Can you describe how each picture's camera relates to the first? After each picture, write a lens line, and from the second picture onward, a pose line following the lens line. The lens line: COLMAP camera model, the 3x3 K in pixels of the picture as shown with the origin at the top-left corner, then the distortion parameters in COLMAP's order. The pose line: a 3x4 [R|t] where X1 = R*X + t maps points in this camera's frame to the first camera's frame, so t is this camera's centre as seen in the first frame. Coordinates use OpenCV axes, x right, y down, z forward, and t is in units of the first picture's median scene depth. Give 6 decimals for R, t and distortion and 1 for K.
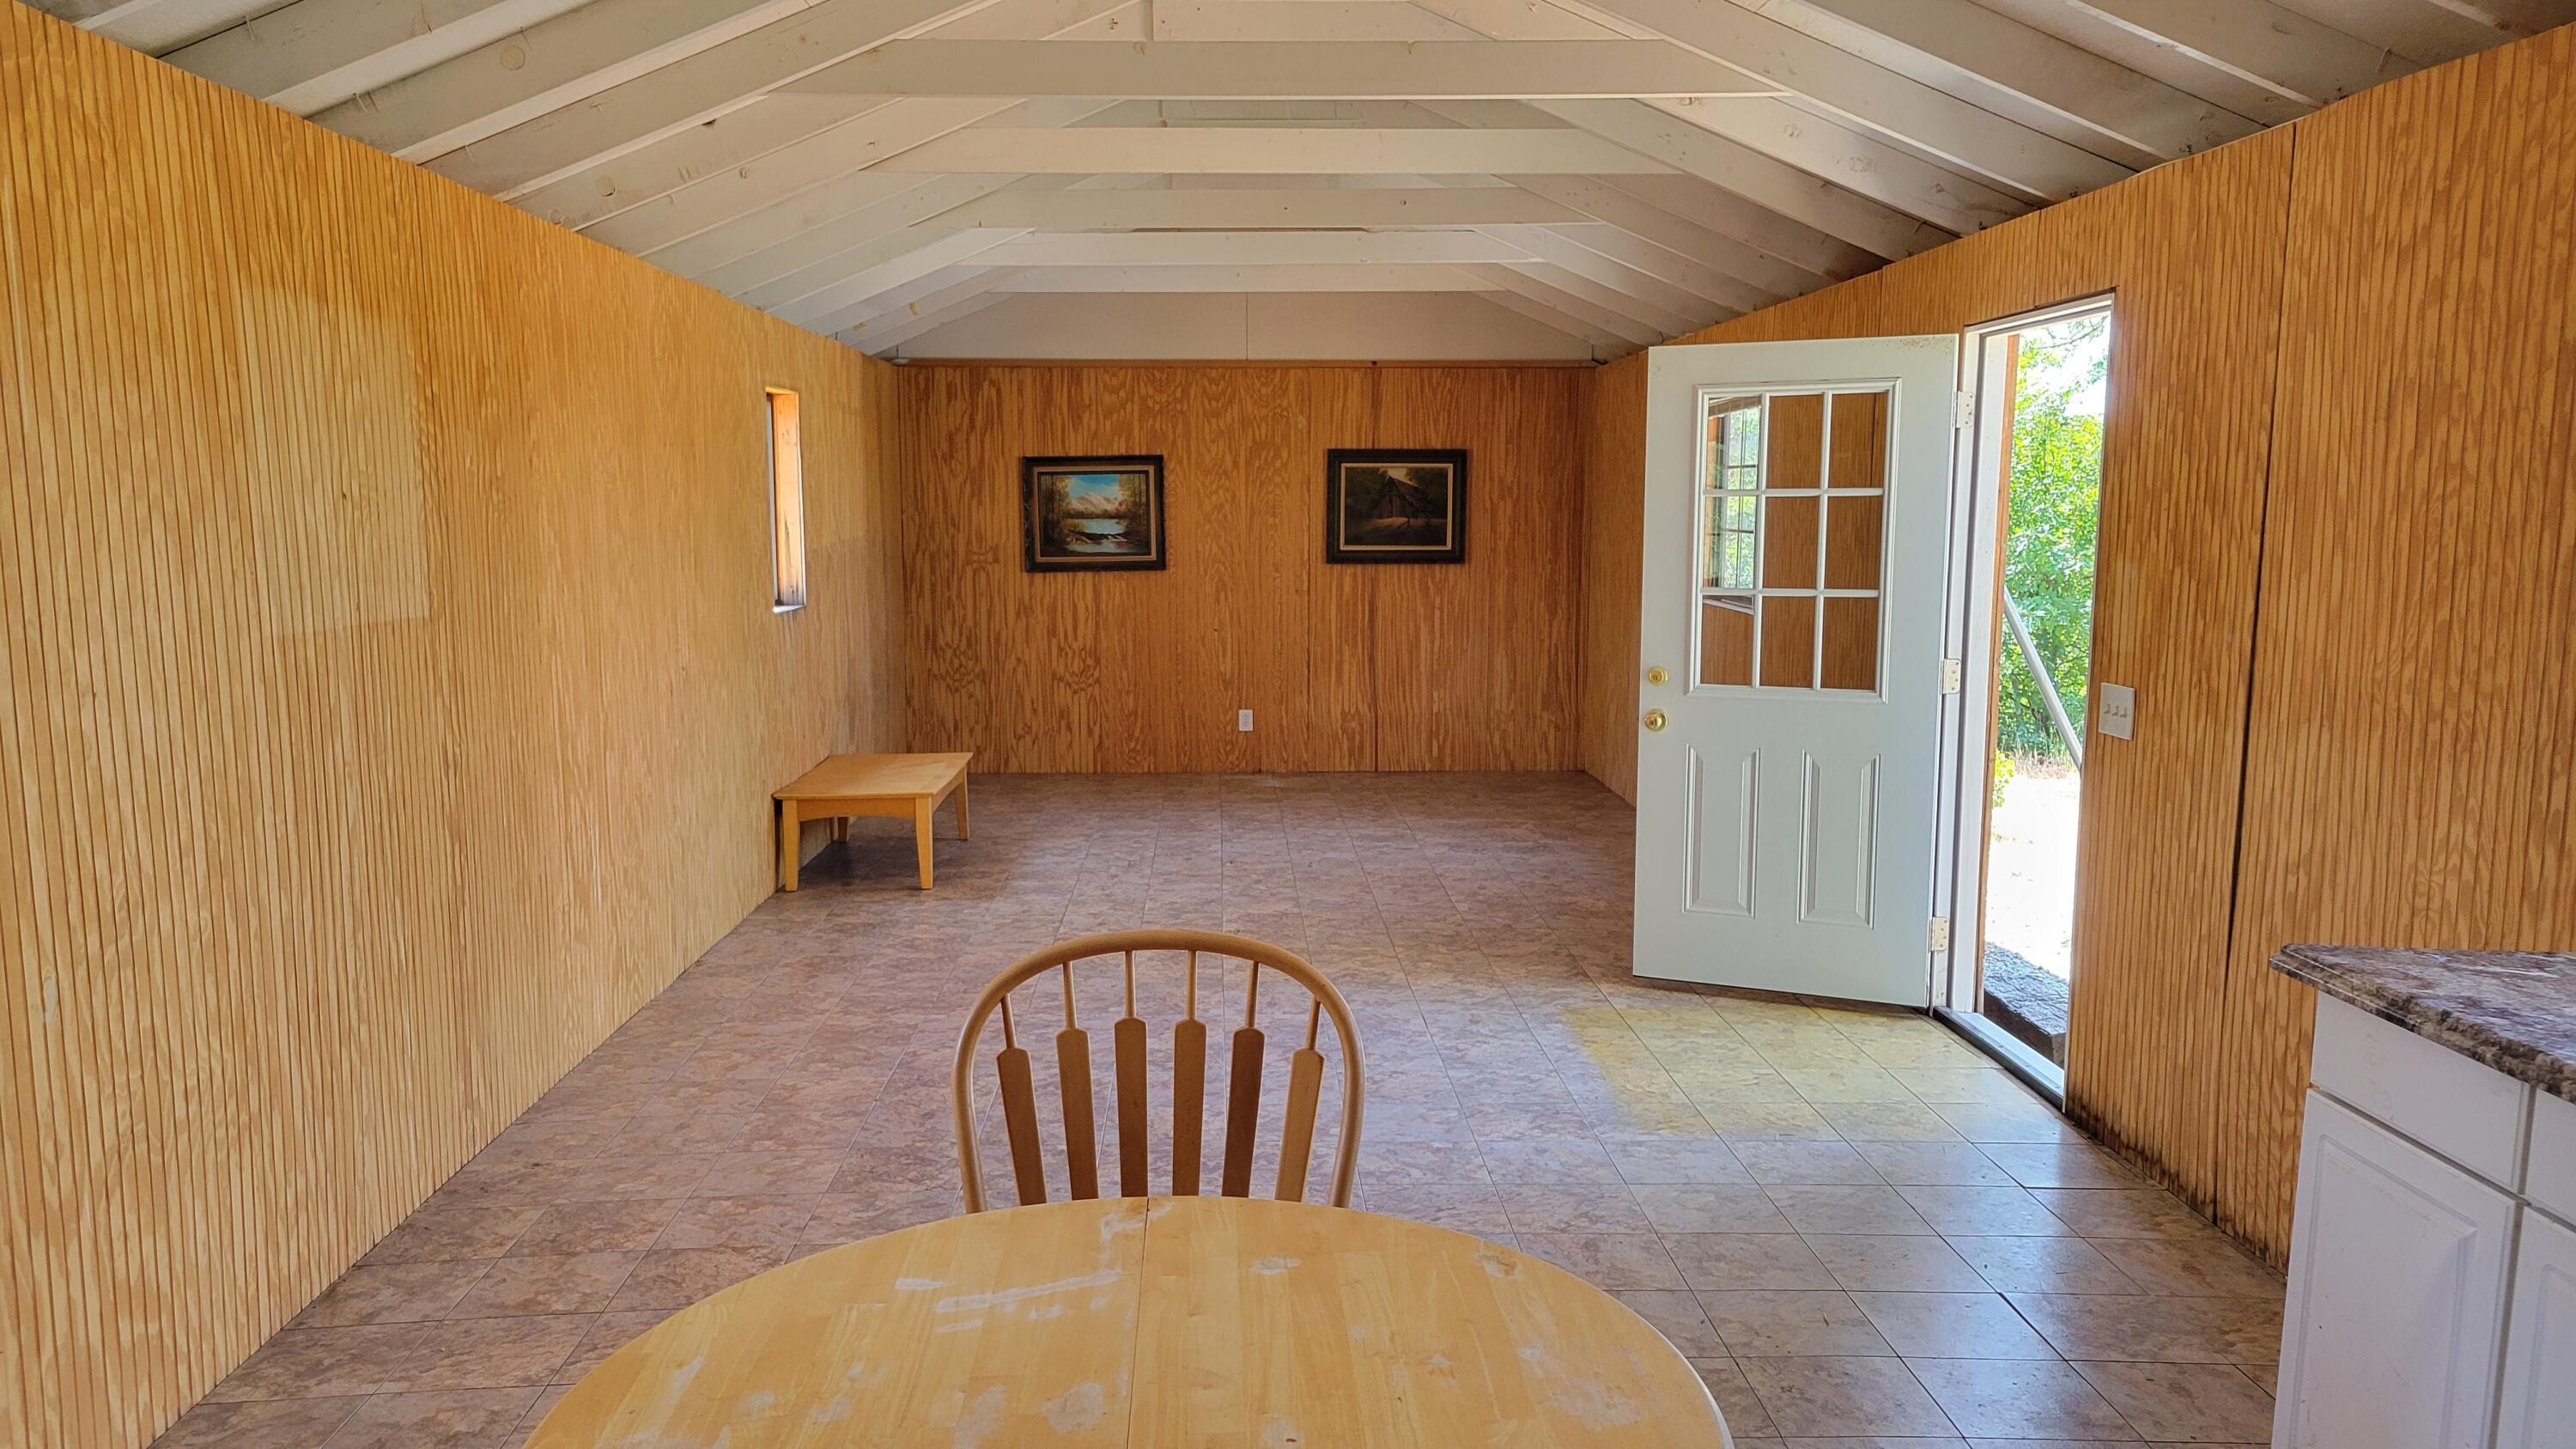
lens RADIAL K [[1940.4, 0, 1277.0], [0, 1940.4, 751.0], [0, 0, 1]] dist [0.005201, 0.043575]
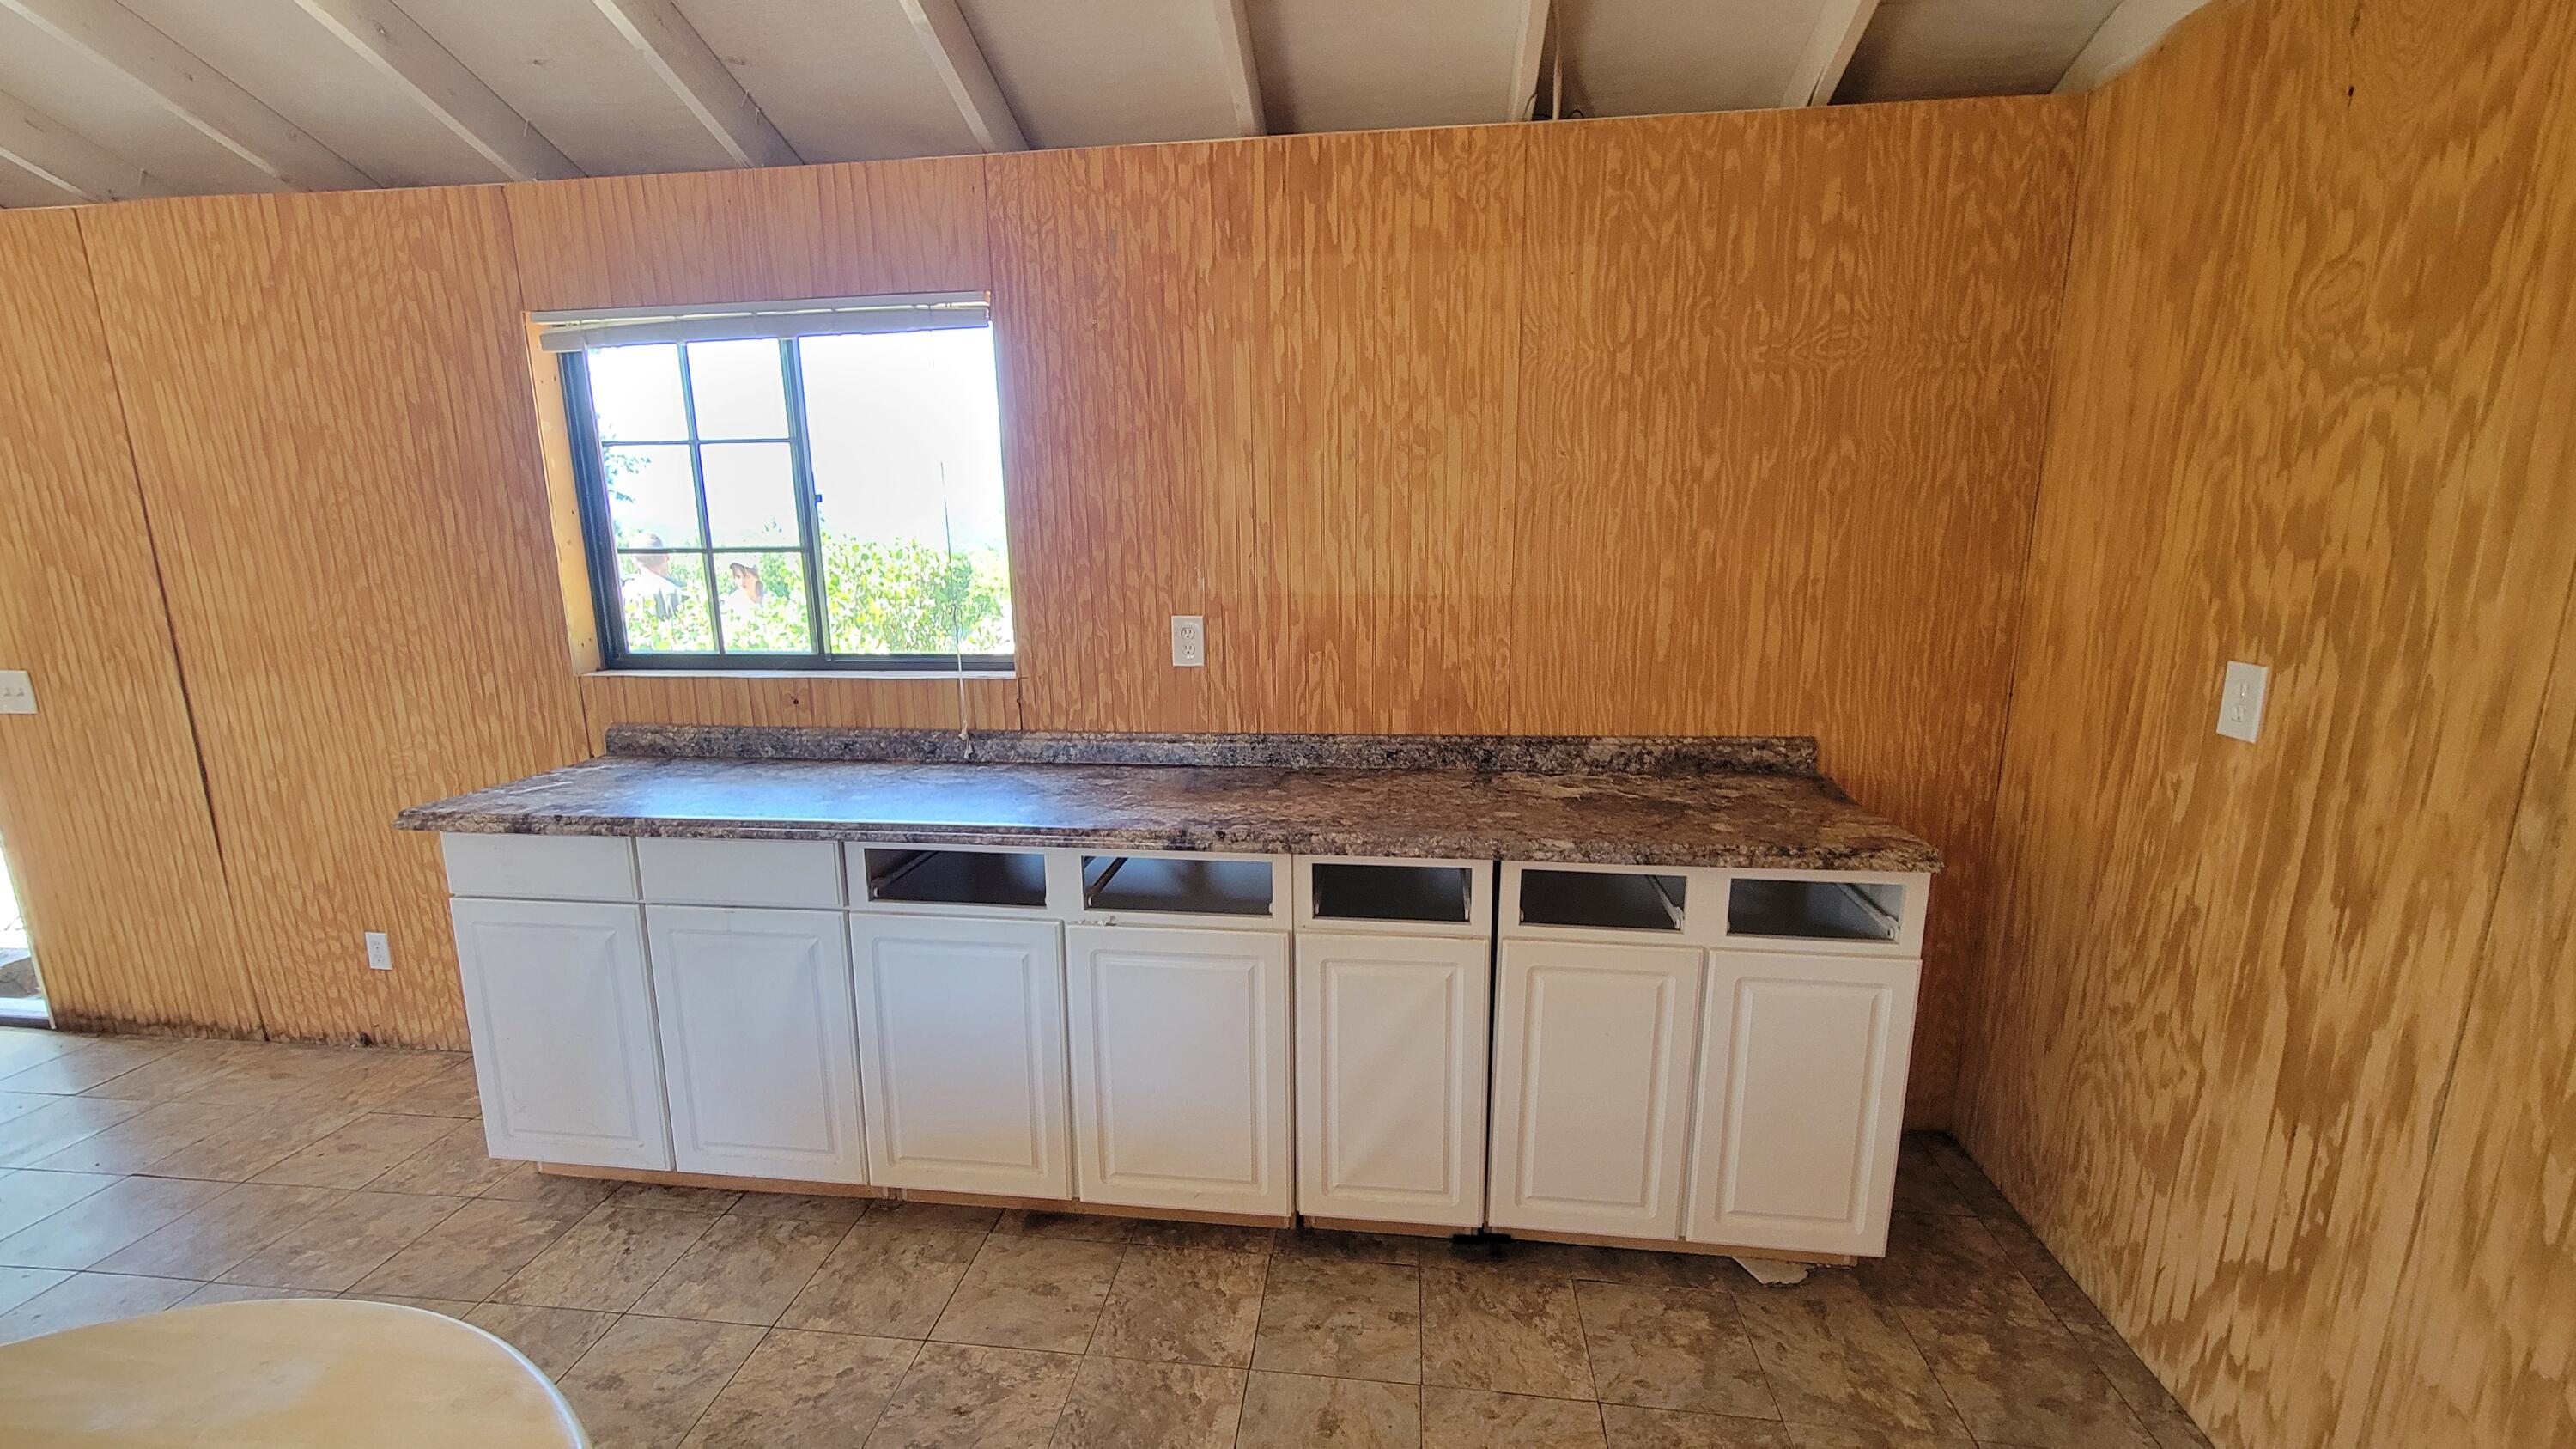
lens RADIAL K [[1058.7, 0, 1288.0], [0, 1058.7, 724.5], [0, 0, 1]] dist [0.003087, -0.000259]
pose [[0.153502, -0.207466, 0.966124, -0.107596], [0.144964, 0.971861, 0.185666, -0.012118], [-0.977457, 0.111553, 0.179257, 0.169068]]
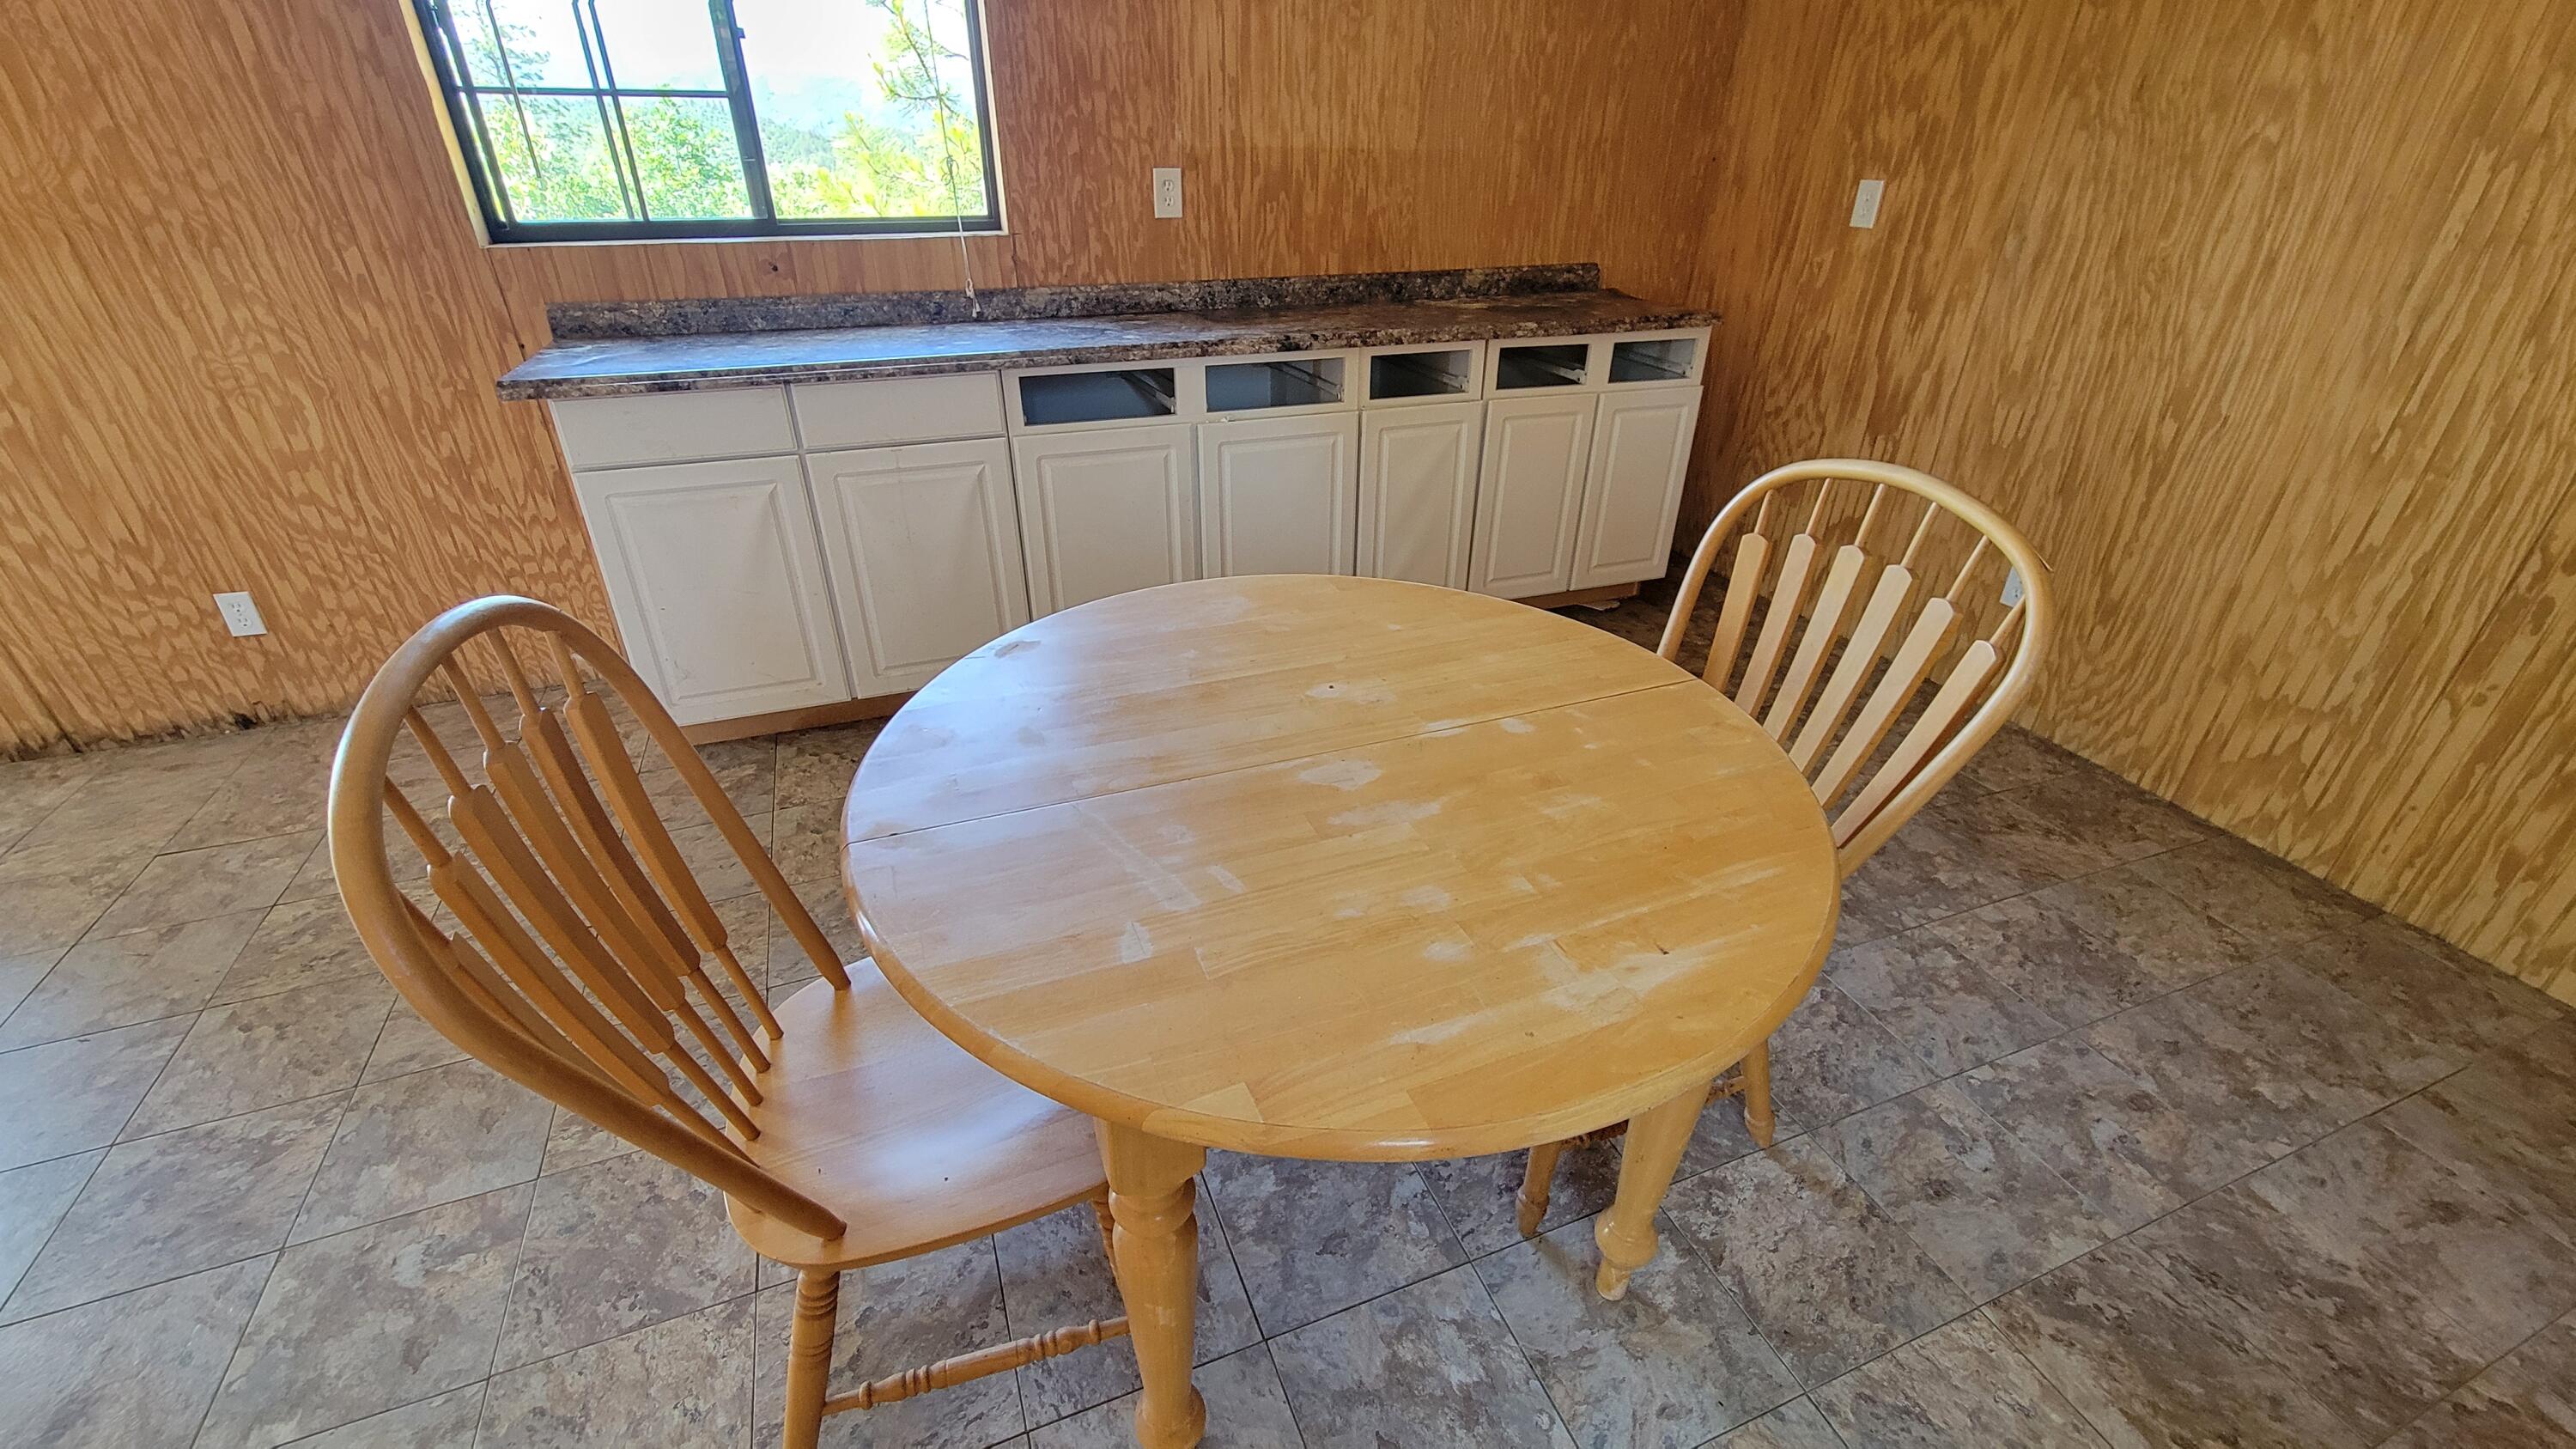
lens RADIAL K [[1064.1, 0, 1288.0], [0, 1064.1, 724.5], [0, 0, 1]] dist [-0.006113, 0.003818]
pose [[-0.338819, -0.471221, 0.814342, -0.317221], [0.112897, 0.838920, 0.532416, -0.026724], [-0.934054, 0.272329, -0.231043, 0.596387]]
